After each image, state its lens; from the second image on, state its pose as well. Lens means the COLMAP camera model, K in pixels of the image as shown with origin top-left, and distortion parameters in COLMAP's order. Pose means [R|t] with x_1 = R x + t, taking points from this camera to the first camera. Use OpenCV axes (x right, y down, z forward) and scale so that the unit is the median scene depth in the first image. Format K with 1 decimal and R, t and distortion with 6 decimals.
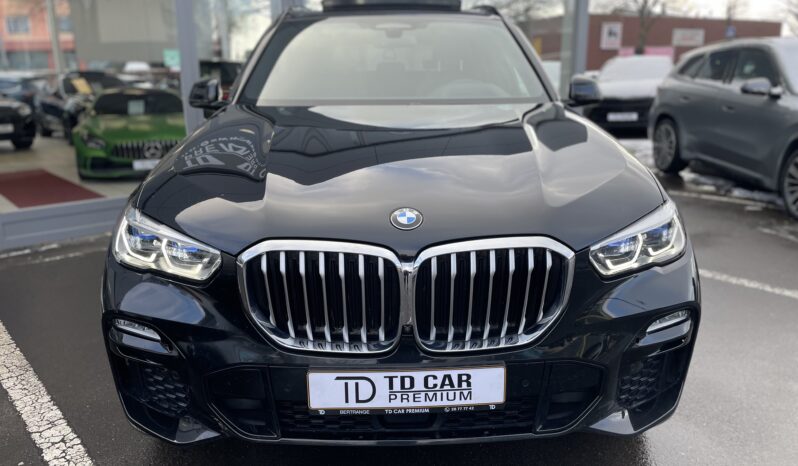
lens RADIAL K [[598.5, 0, 399.0], [0, 598.5, 233.0], [0, 0, 1]] dist [0.079979, -0.084446]
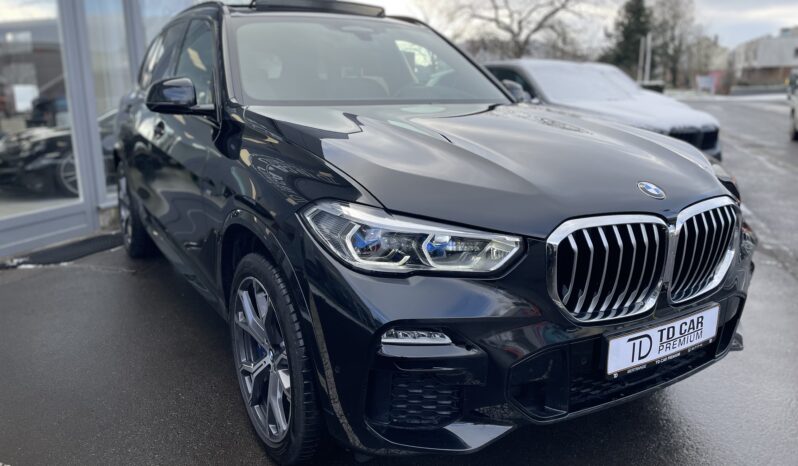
lens RADIAL K [[598.5, 0, 399.0], [0, 598.5, 233.0], [0, 0, 1]] dist [0.079979, -0.084446]
pose [[0.866429, -0.110105, 0.487009, -0.968742], [0.124248, 0.992246, 0.003283, -0.006443], [-0.483595, 0.057665, 0.873391, 0.232066]]
